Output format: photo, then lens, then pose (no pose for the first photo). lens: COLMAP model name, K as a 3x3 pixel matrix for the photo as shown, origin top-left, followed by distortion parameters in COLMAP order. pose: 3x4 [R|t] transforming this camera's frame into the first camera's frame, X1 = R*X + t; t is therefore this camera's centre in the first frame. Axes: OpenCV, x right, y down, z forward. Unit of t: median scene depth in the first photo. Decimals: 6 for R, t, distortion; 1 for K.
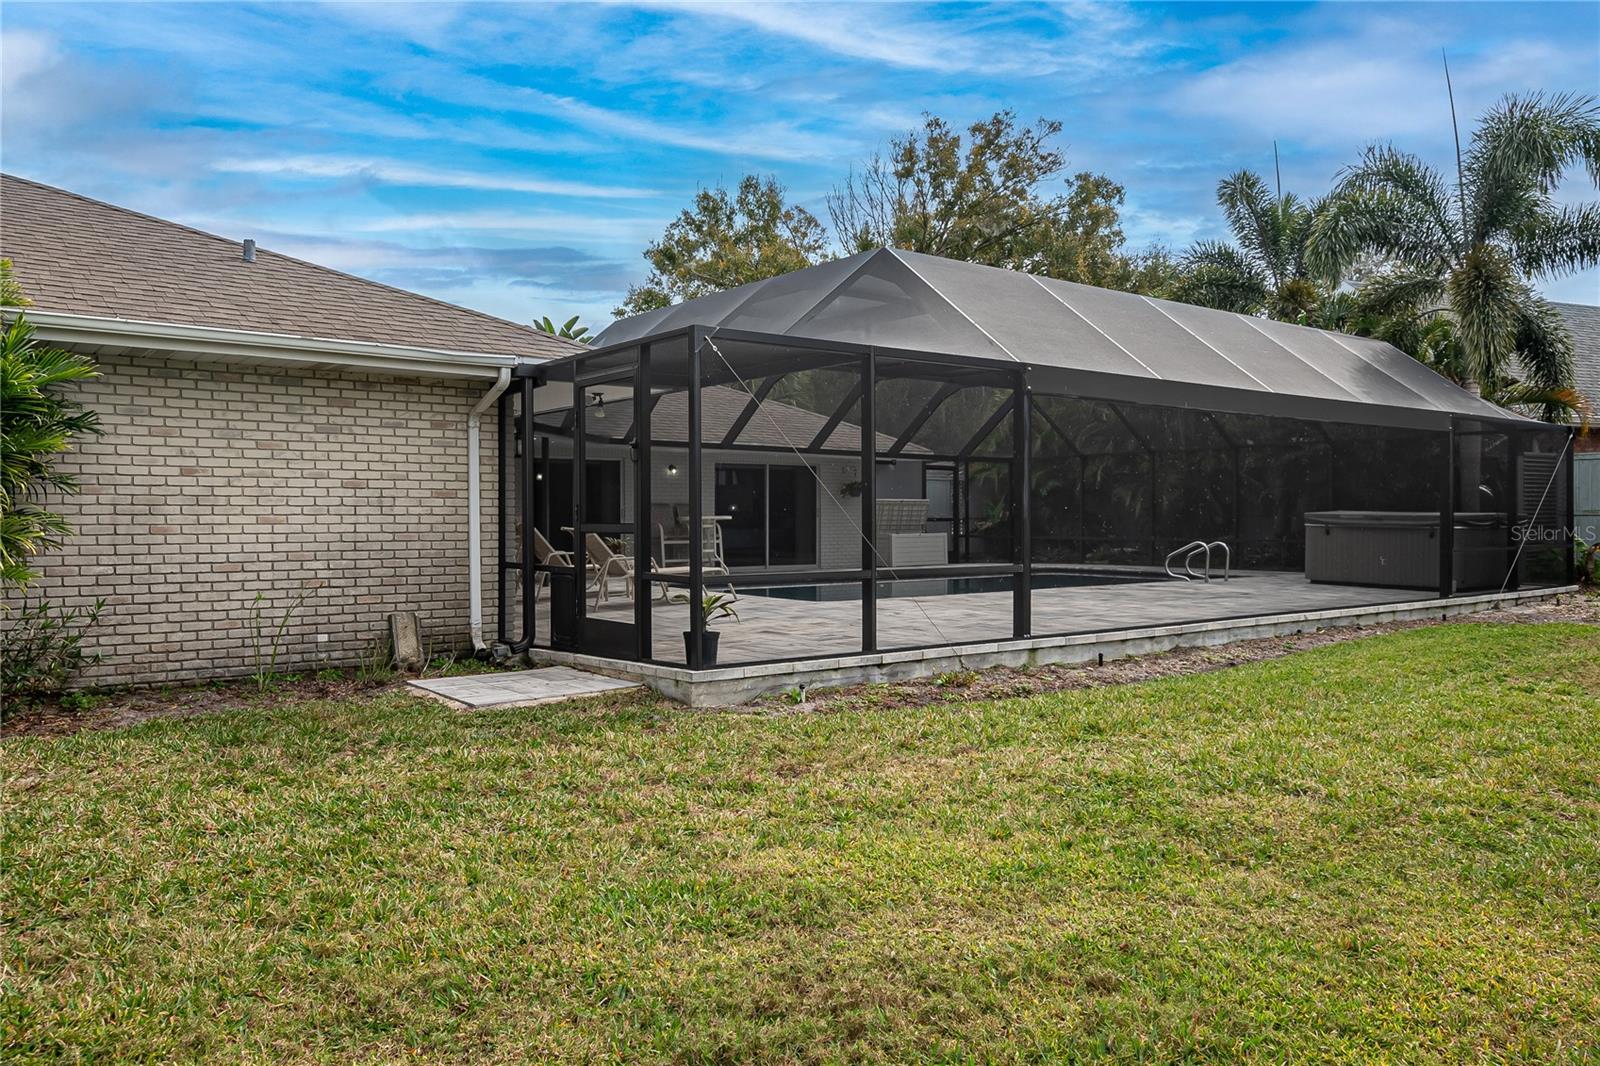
lens RADIAL K [[1144.5, 0, 797.1], [0, 1144.5, 511.1], [0, 0, 1]] dist [0.001392, 0.002319]
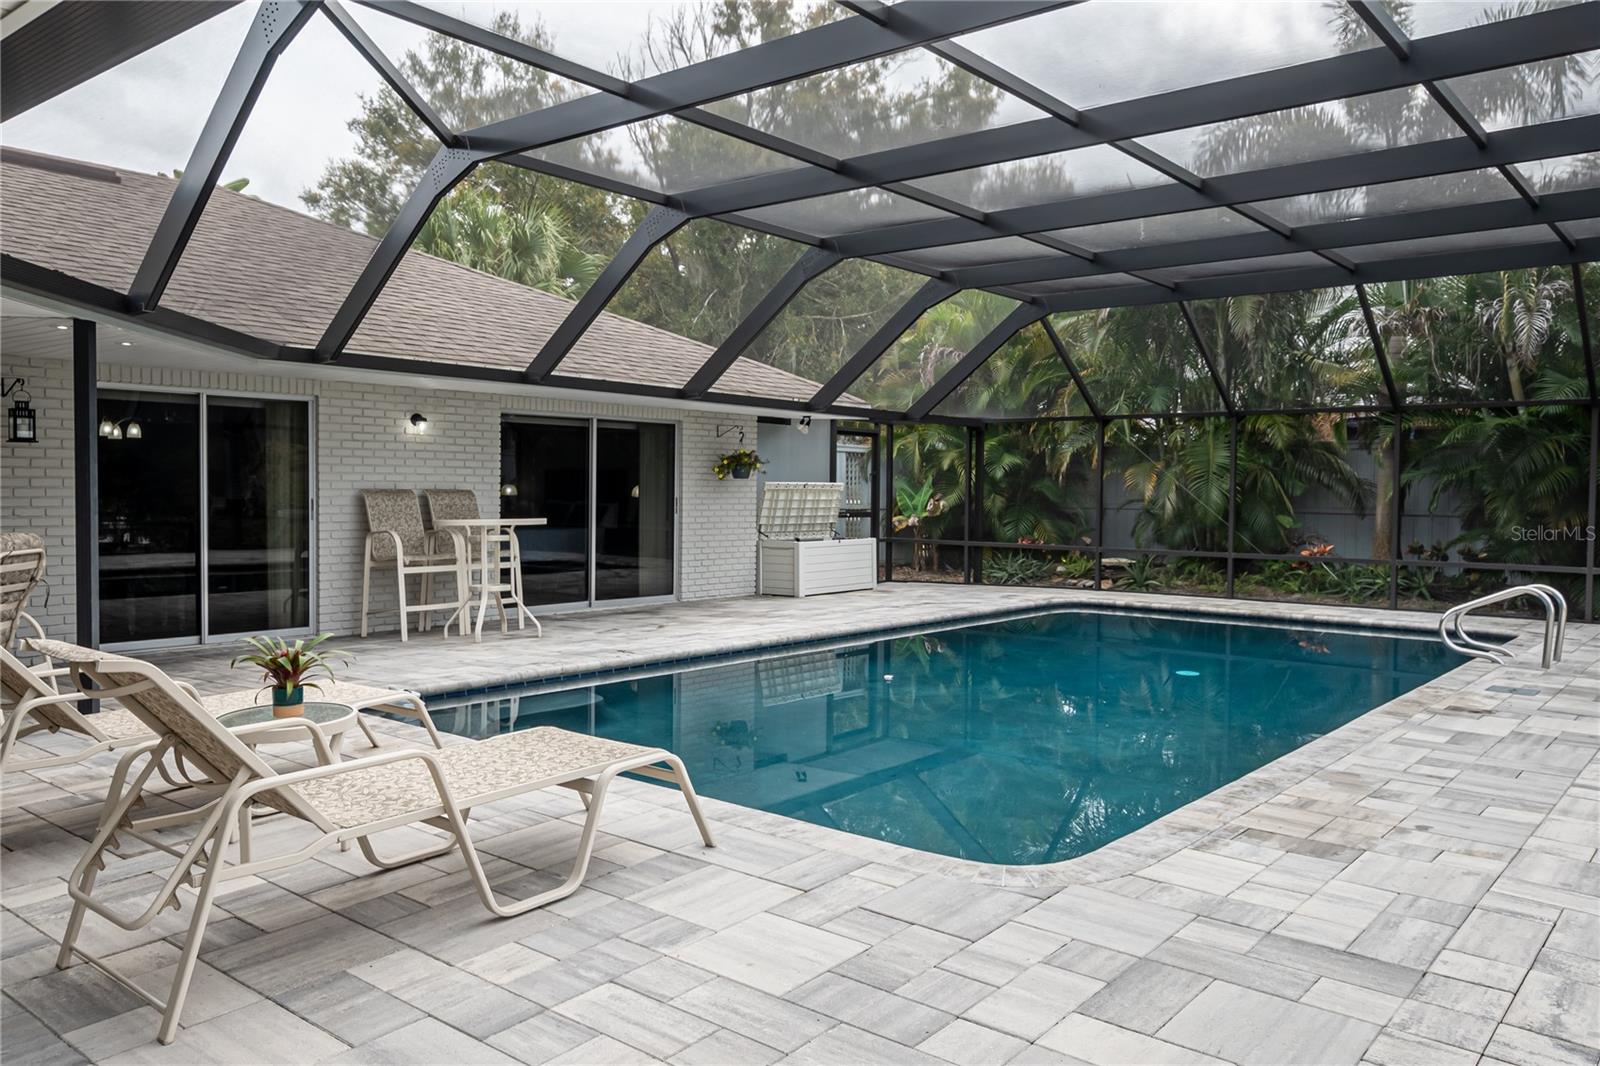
lens RADIAL K [[1195.7, 0, 800.6], [0, 1195.7, 527.3], [0, 0, 1]] dist [-0.002724, 0.017843]
pose [[0.973346, 0.003675, 0.229314, -0.069191], [-0.012798, 0.999184, 0.038306, -0.013228], [-0.228986, -0.040219, 0.972598, 0.468692]]
